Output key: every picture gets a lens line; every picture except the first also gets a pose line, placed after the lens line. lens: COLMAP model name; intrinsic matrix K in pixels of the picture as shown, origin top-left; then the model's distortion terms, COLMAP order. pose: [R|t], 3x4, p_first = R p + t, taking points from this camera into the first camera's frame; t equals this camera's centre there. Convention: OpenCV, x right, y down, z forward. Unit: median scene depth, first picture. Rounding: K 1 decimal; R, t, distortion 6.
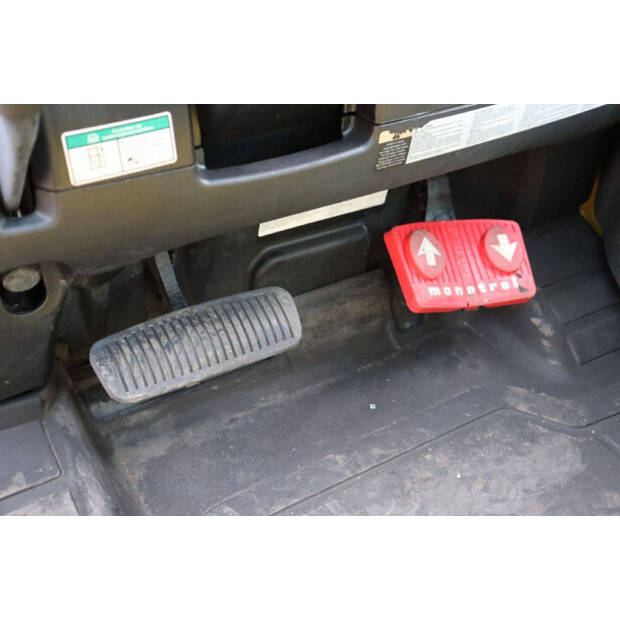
lens RADIAL K [[804.7, 0, 310.0], [0, 804.7, 310.0], [0, 0, 1]] dist [0.020024, 0.083502]
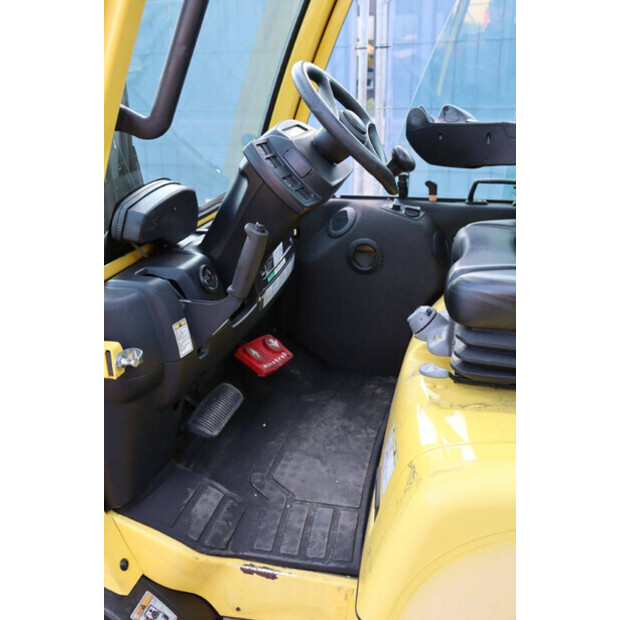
lens RADIAL K [[665.3, 0, 310.0], [0, 665.3, 310.0], [0, 0, 1]] dist [-0.105650, 0.244542]
pose [[0.700959, -0.301595, 0.646295, -0.954046], [0.493587, 0.859255, -0.134362, 0.159953], [-0.514809, 0.413185, 0.751166, -0.592410]]
